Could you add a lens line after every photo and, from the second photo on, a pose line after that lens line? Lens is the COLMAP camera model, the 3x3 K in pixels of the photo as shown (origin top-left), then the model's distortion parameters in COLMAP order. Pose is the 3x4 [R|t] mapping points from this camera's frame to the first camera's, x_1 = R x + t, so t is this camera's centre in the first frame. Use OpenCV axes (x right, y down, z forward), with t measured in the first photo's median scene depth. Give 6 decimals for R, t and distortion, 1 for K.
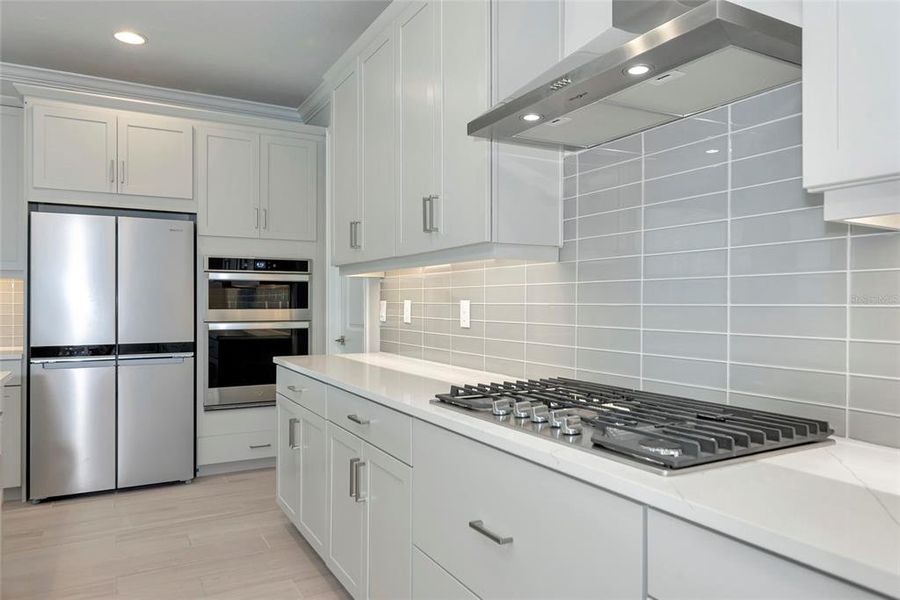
lens RADIAL K [[608.5, 0, 450.0], [0, 608.5, 300.0], [0, 0, 1]] dist [-0.003219, -0.000771]
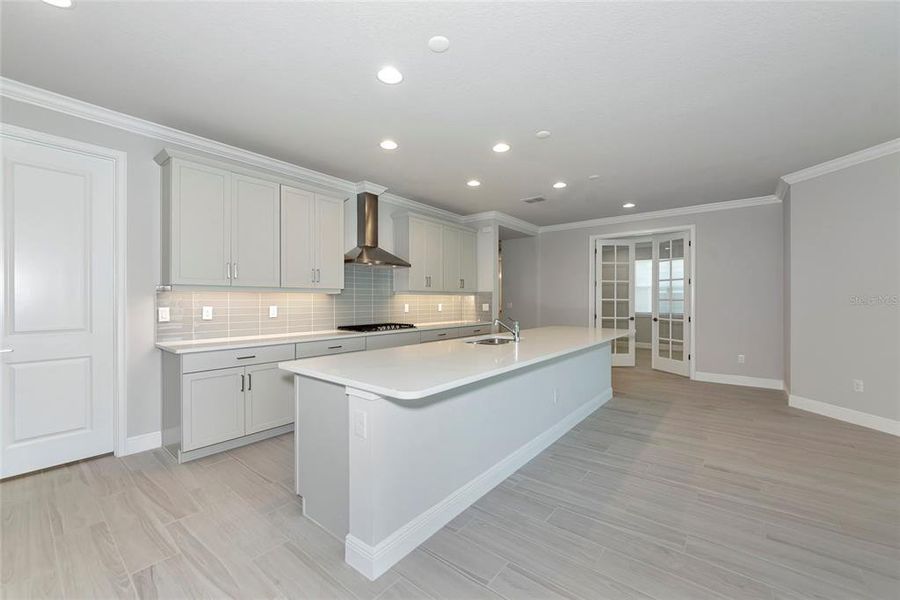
lens RADIAL K [[358.9, 0, 450.0], [0, 358.9, 300.0], [0, 0, 1]] dist [-0.001053, -0.000081]
pose [[-0.381378, -0.006484, 0.924396, -1.123059], [-0.008457, 0.999958, 0.003525, -0.024151], [-0.924380, -0.006474, -0.381417, 0.651702]]
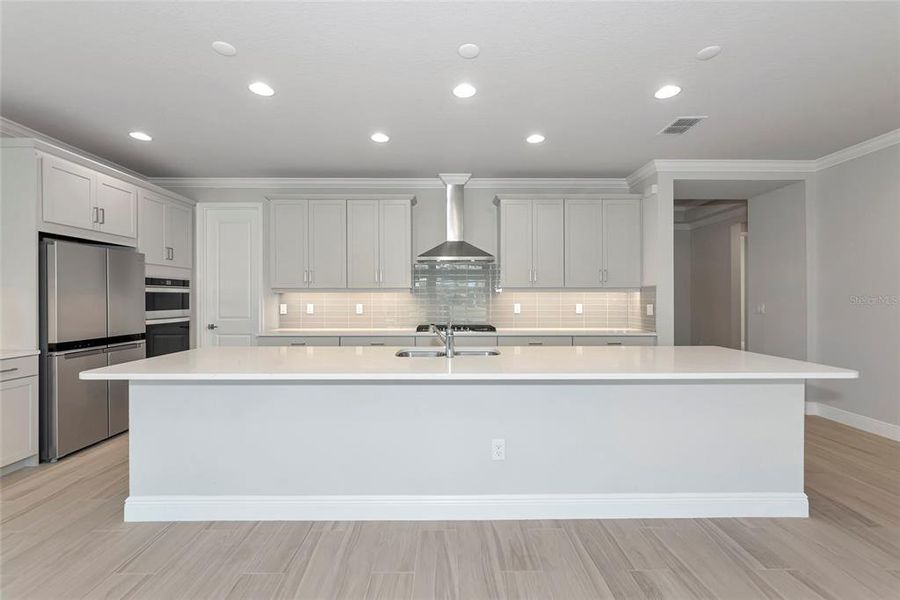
lens RADIAL K [[381.1, 0, 450.0], [0, 381.1, 300.0], [0, 0, 1]] dist [-0.002192, -0.000350]
pose [[0.472392, -0.008863, 0.881344, -0.961663], [-0.001392, 0.999941, 0.010802, -0.027036], [-0.881388, -0.006330, 0.472352, -0.142071]]
